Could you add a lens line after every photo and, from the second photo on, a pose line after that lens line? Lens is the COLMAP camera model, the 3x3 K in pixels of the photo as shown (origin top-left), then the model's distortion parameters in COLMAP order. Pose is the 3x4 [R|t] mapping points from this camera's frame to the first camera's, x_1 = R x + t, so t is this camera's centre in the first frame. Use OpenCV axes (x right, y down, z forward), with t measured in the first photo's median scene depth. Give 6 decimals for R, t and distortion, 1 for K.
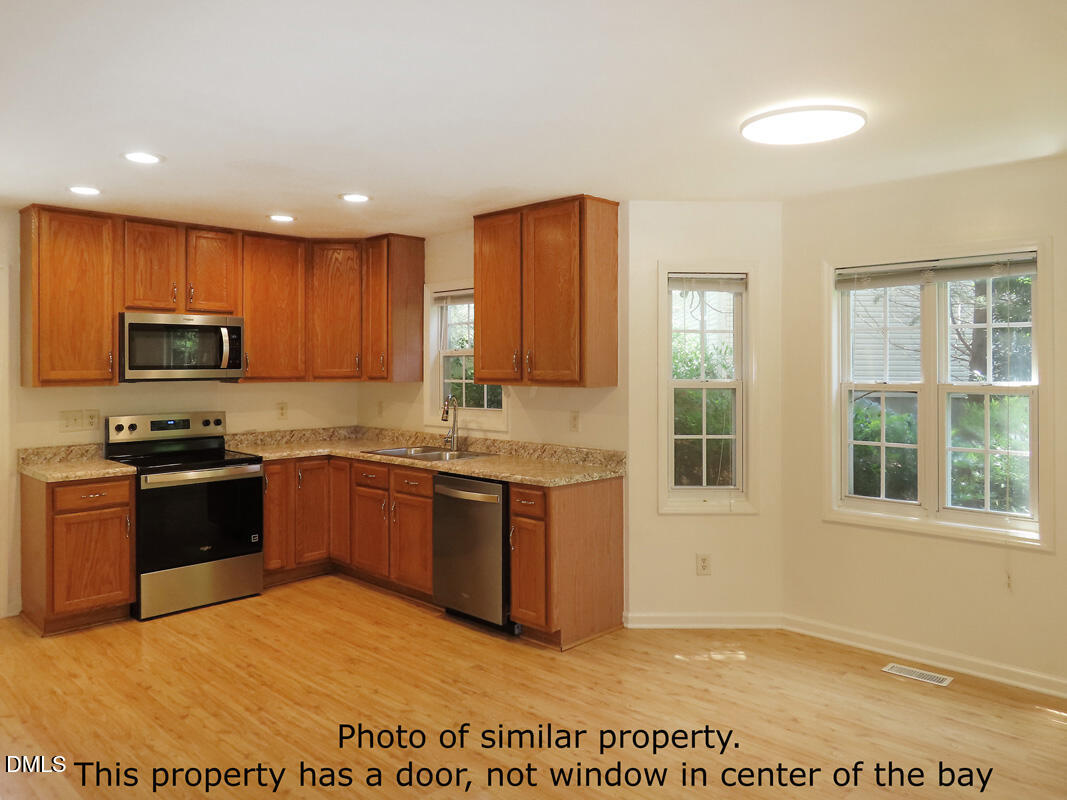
lens RADIAL K [[811.9, 0, 533.5], [0, 811.9, 400.0], [0, 0, 1]] dist [-0.002224, 0.001549]
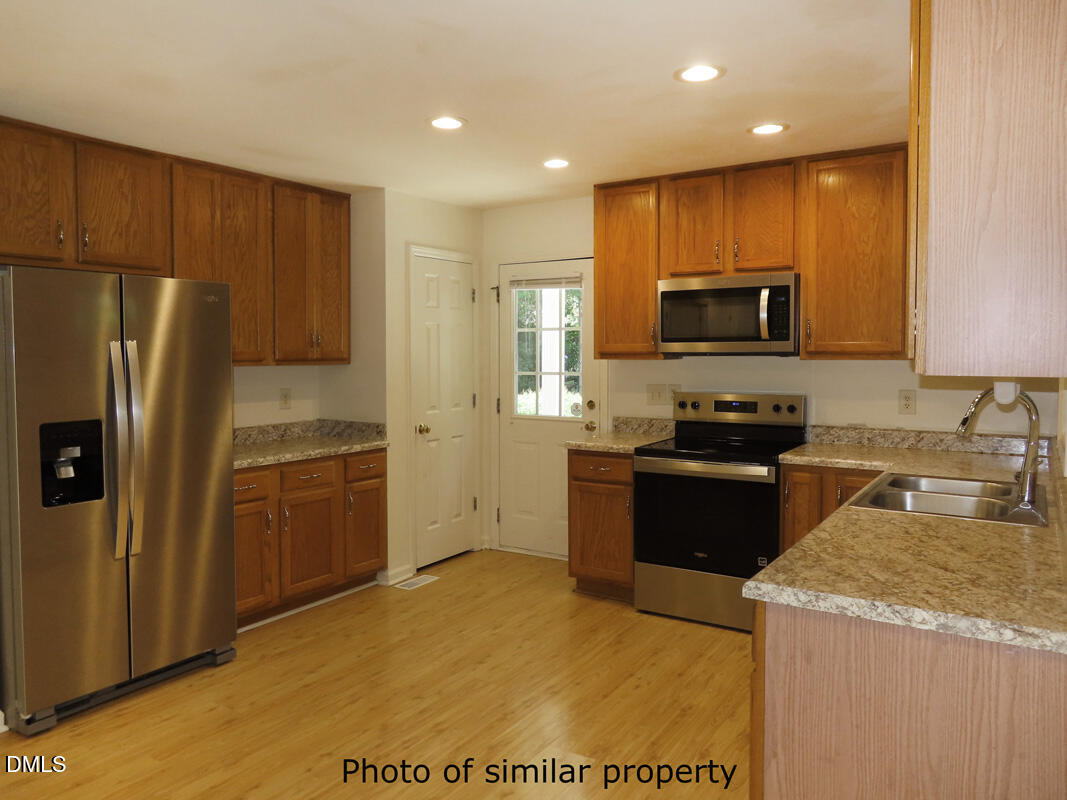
lens RADIAL K [[773.6, 0, 533.5], [0, 773.6, 400.0], [0, 0, 1]] dist [0.002696, 0.001507]
pose [[0.190942, 0.061631, -0.979665, 0.232235], [-0.043399, 0.997581, 0.054300, -0.008726], [0.980642, 0.032148, 0.193154, 0.464068]]
